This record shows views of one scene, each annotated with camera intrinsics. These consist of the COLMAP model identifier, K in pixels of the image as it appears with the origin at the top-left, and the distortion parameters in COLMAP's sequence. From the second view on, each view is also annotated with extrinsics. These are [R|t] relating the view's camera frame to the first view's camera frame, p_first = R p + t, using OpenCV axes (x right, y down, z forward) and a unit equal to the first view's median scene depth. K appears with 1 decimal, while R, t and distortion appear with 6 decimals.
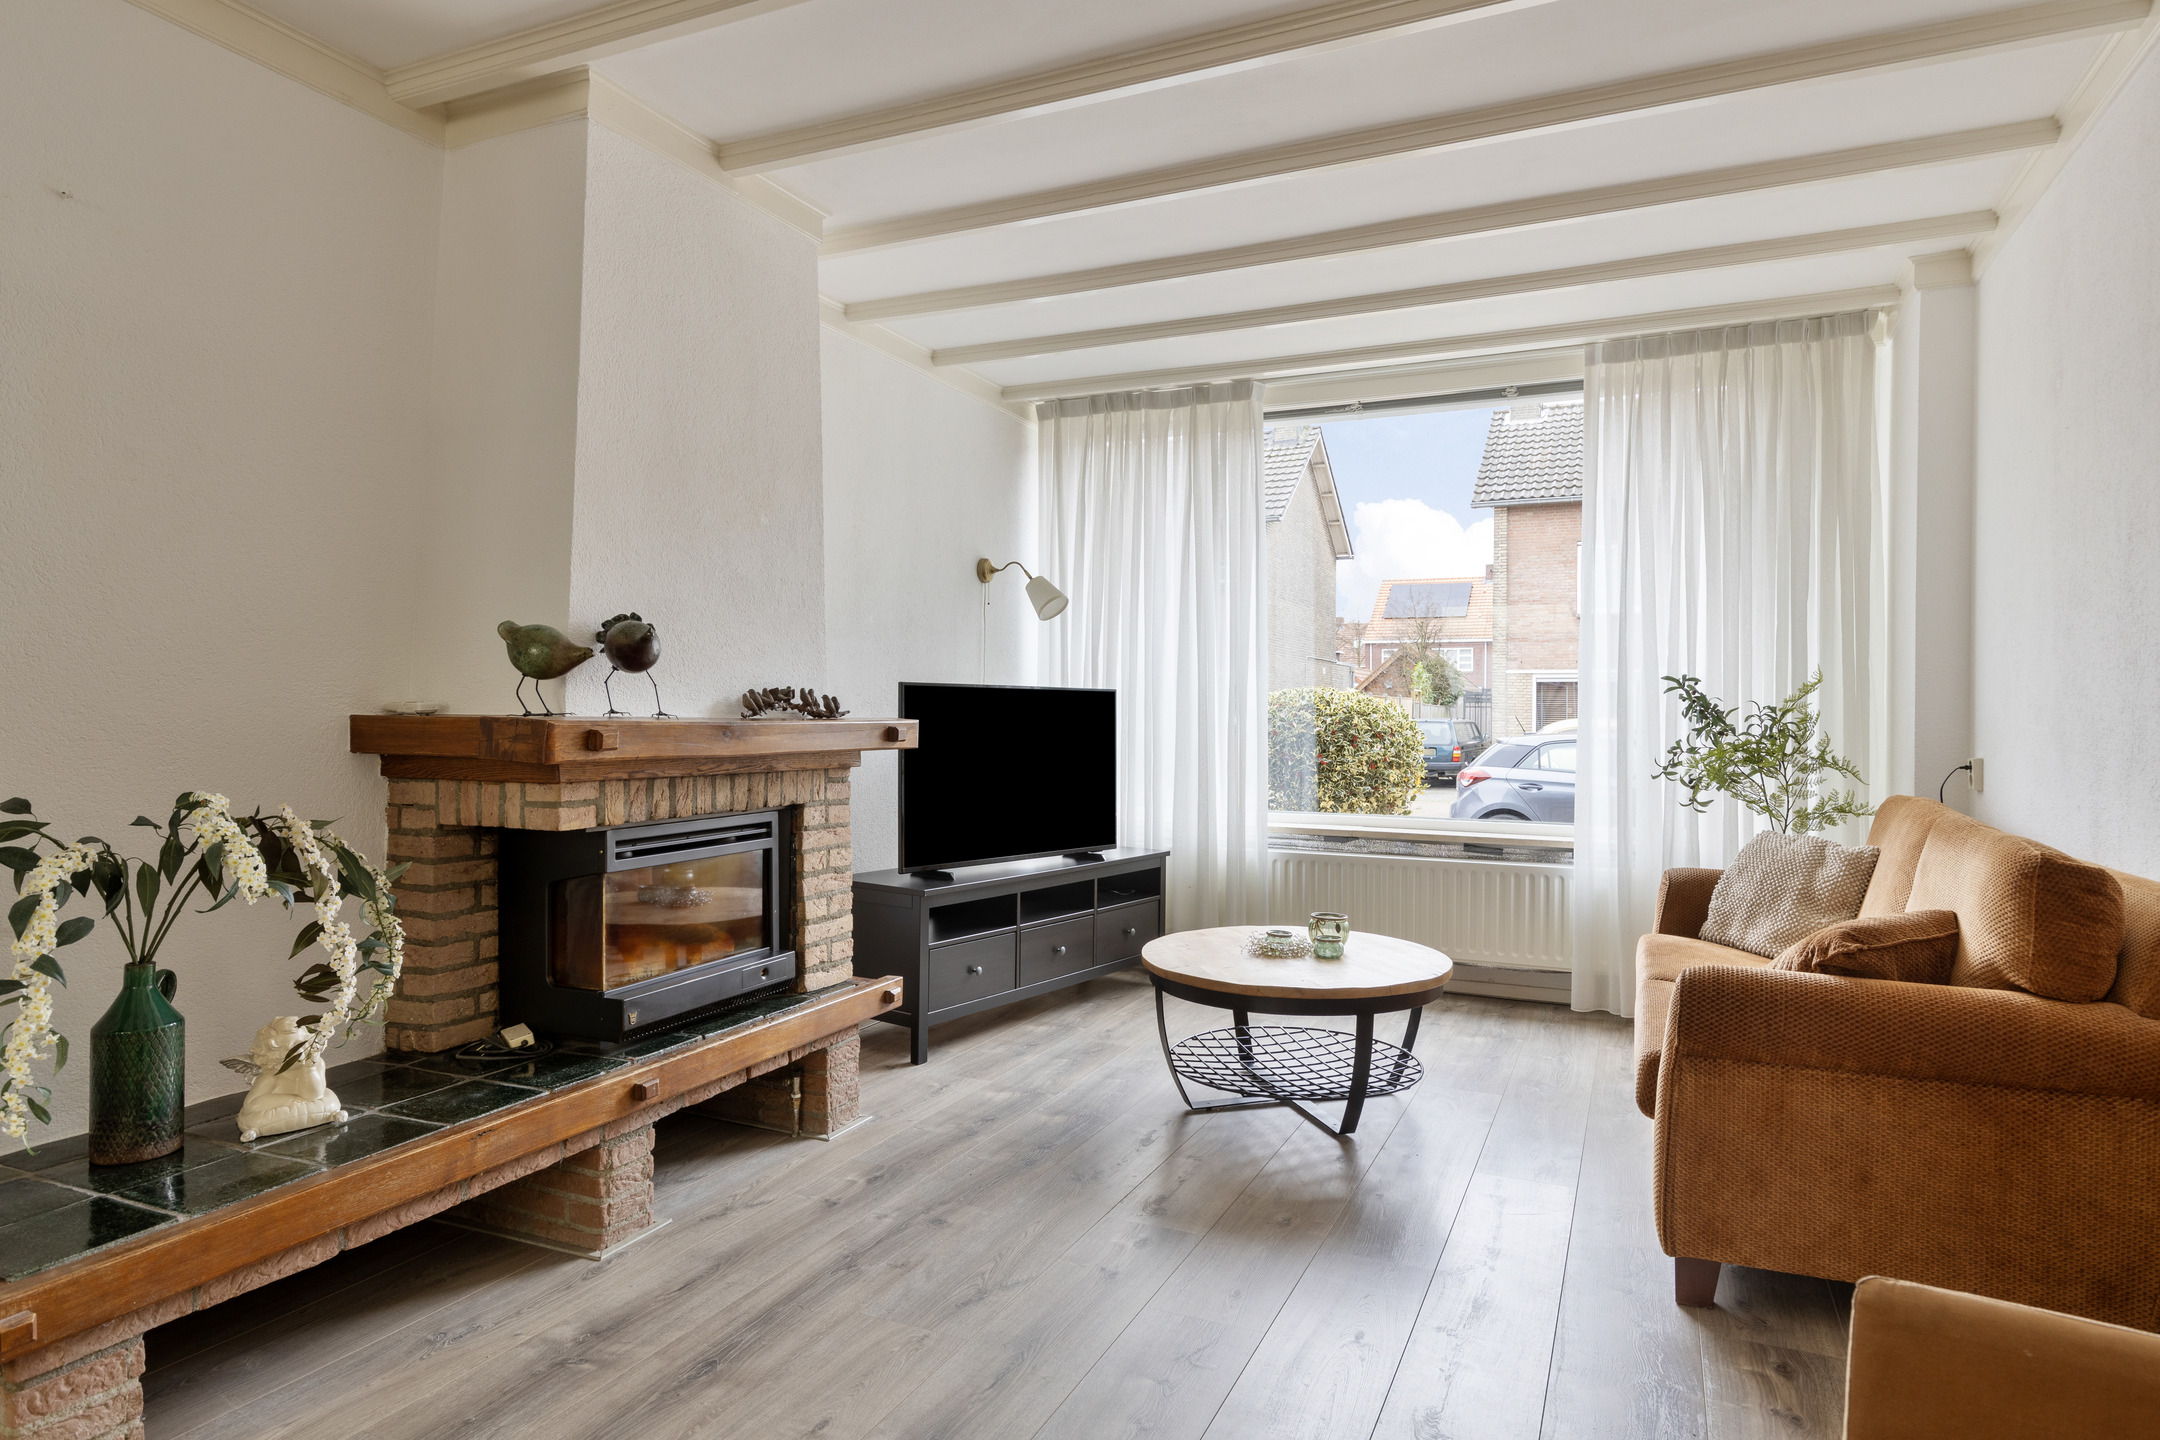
lens RADIAL K [[1198.7, 0, 1092.1], [0, 1198.7, 727.9], [0, 0, 1]] dist [0.008605, -0.000499]
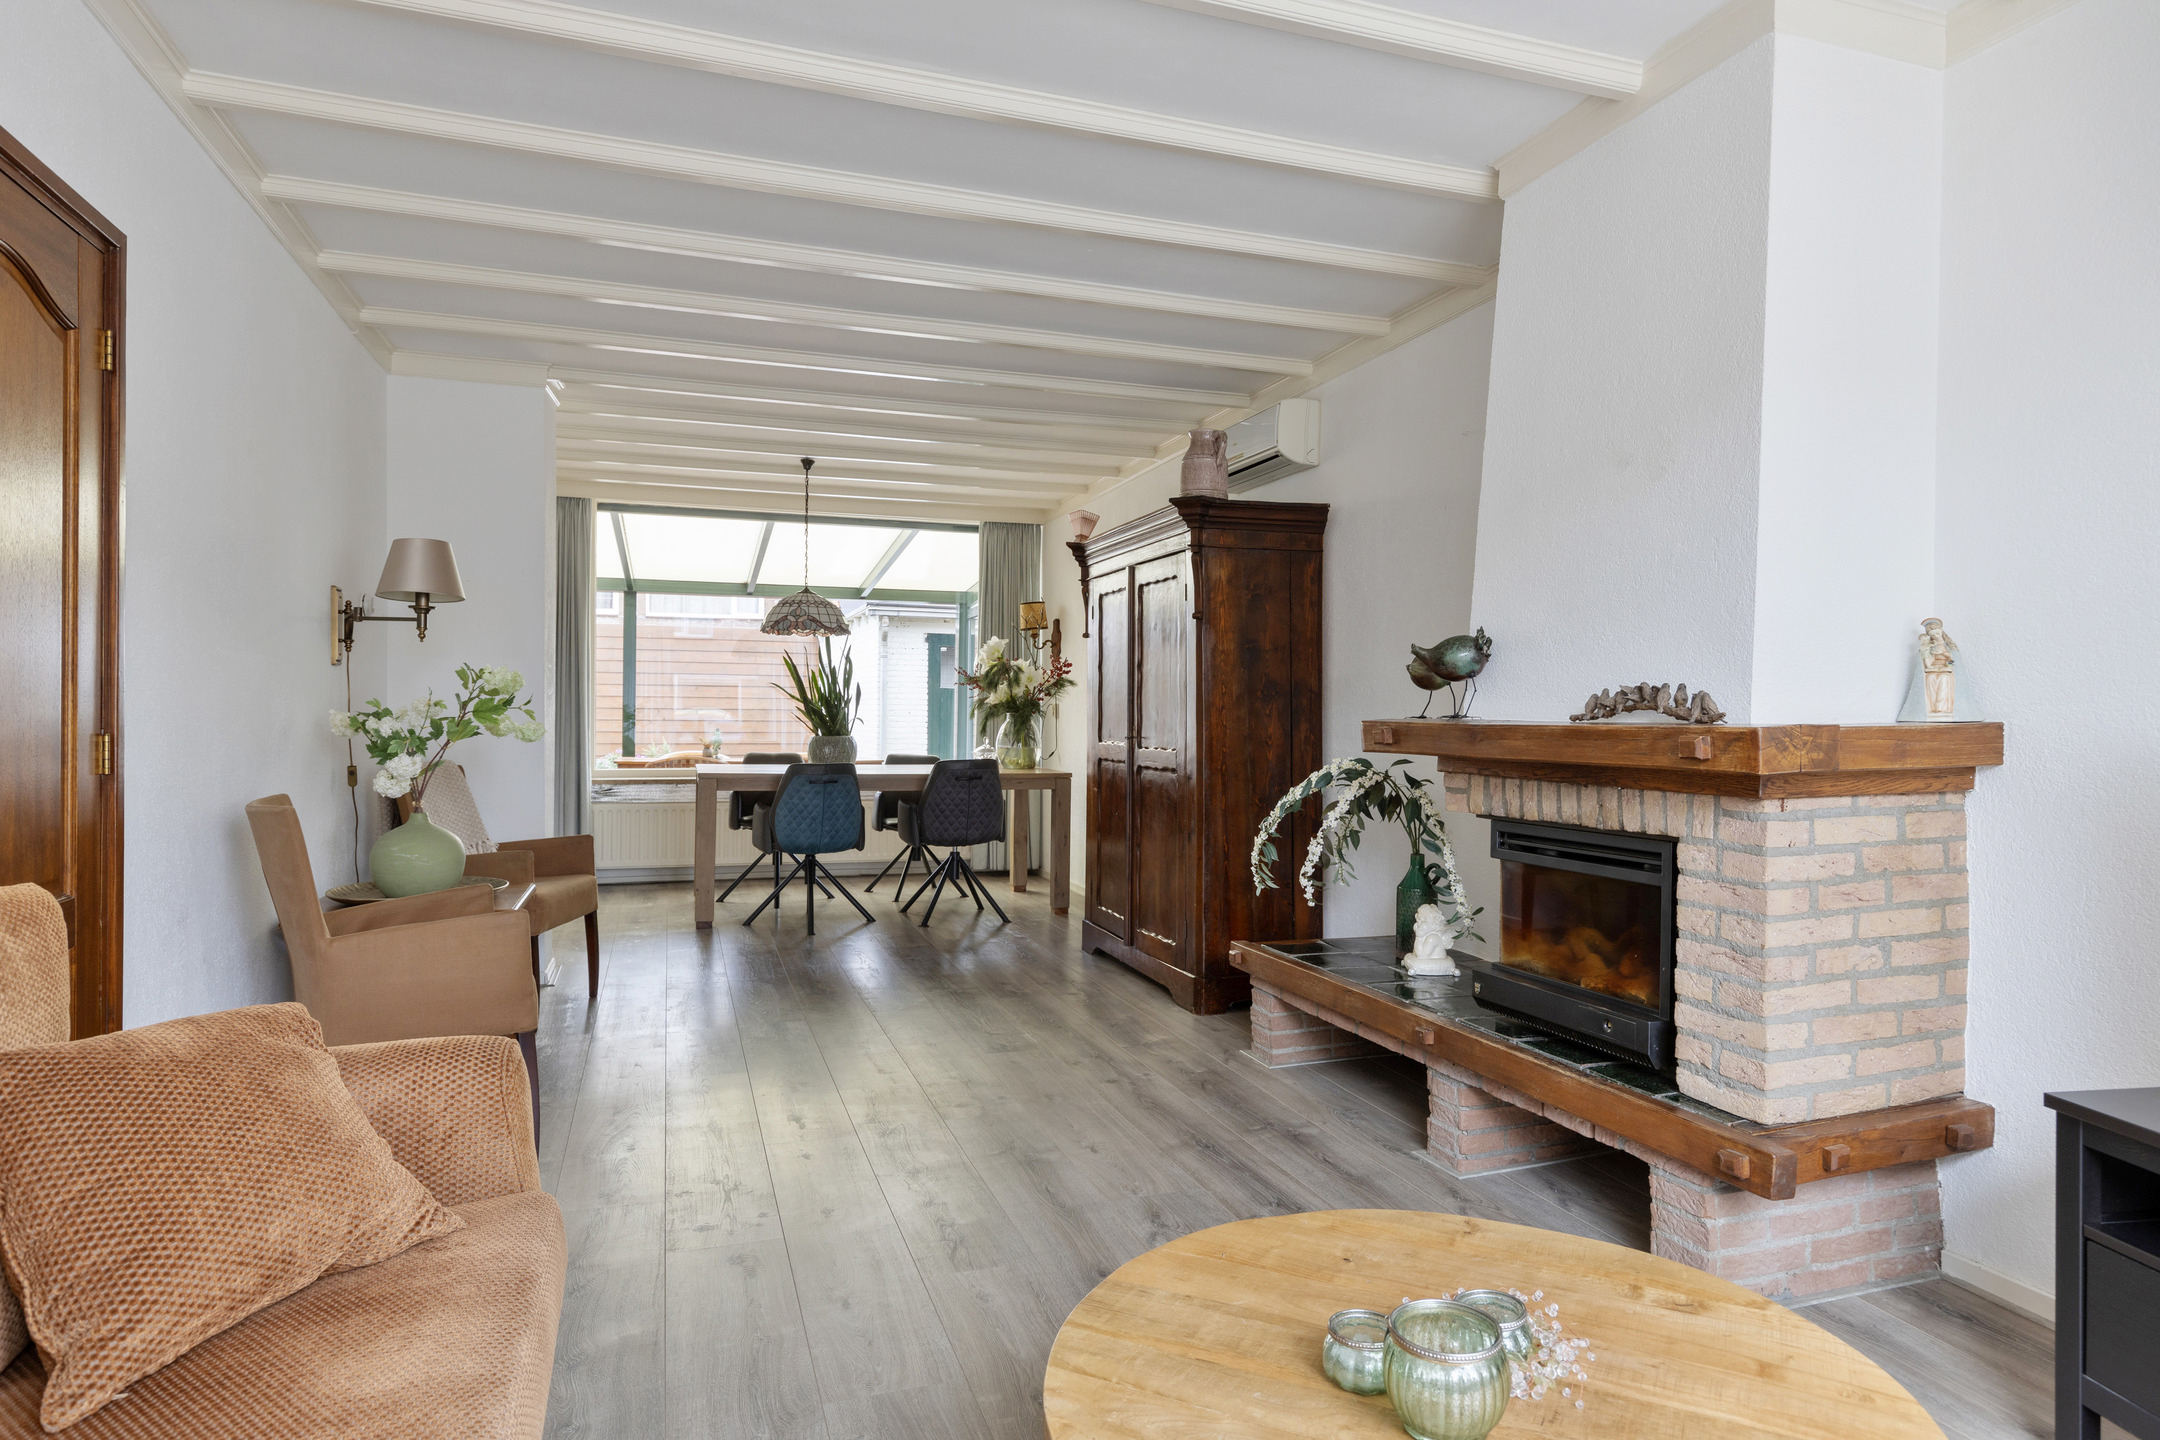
lens RADIAL K [[1228.4, 0, 1090.2], [0, 1228.4, 714.8], [0, 0, 1]] dist [-0.001129, -0.000149]
pose [[-0.720749, -0.001415, -0.693195, 0.584086], [-0.010371, 0.999908, 0.008742, -0.016660], [0.693118, 0.013490, -0.720697, 1.365943]]
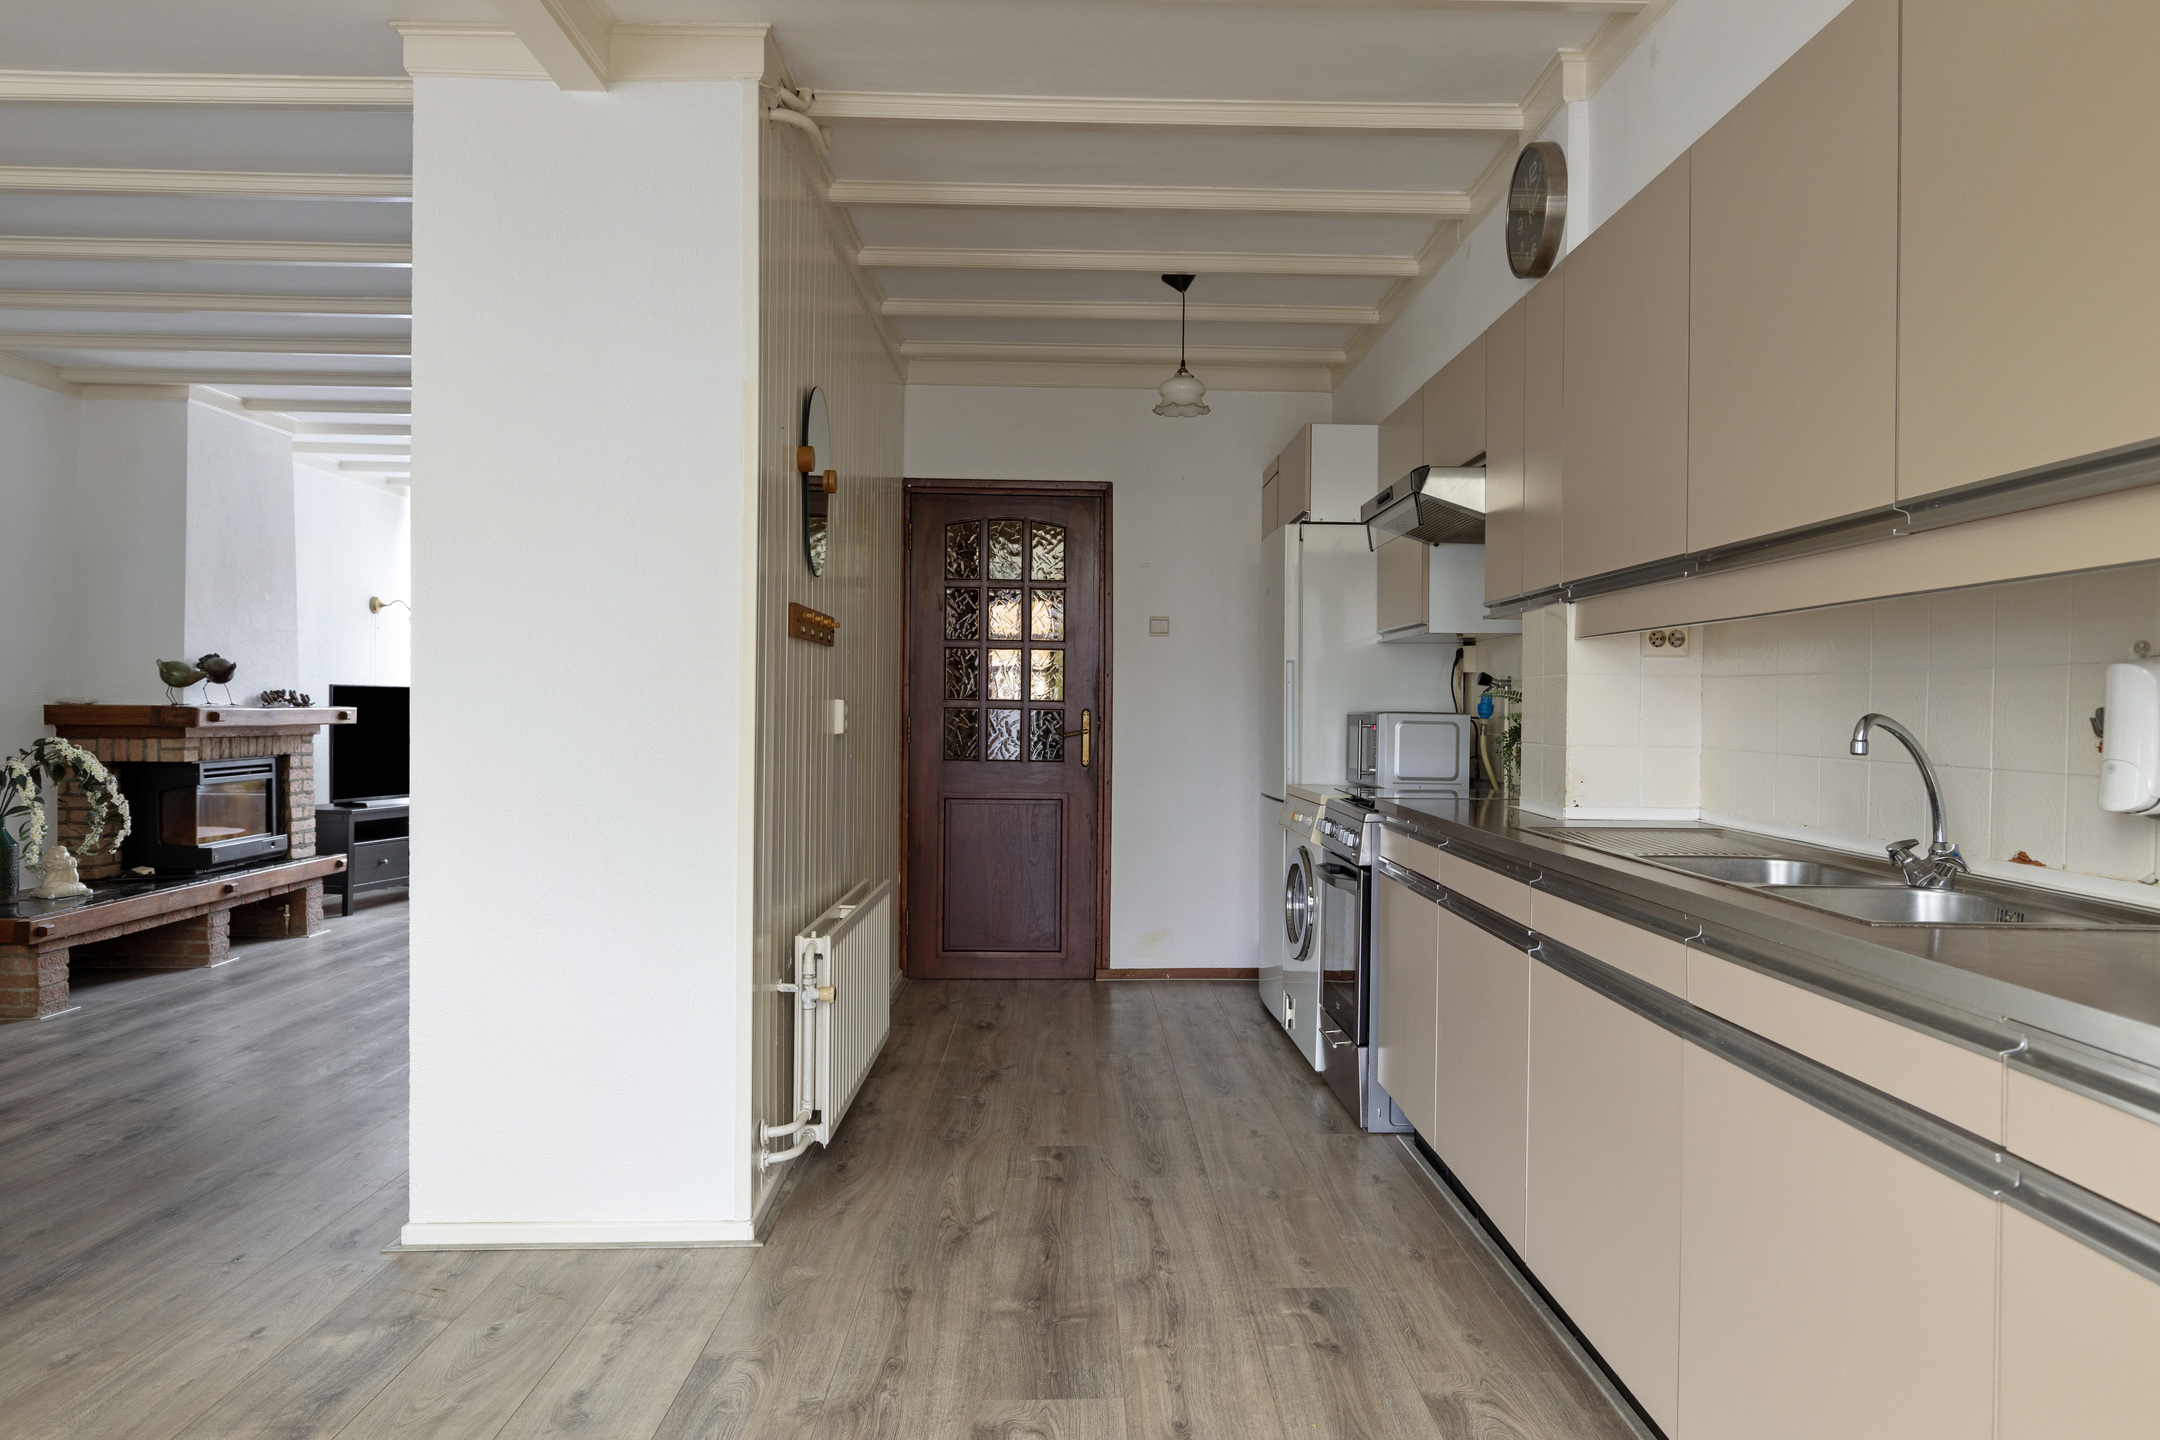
lens RADIAL K [[1411.2, 0, 1082.3], [0, 1411.2, 730.2], [0, 0, 1]] dist [0.002269, 0.000977]
pose [[0.906604, -0.006608, 0.421931, -0.059192], [0.003243, 0.999957, 0.008693, 0.013494], [-0.421970, -0.006513, 0.906586, -1.505600]]
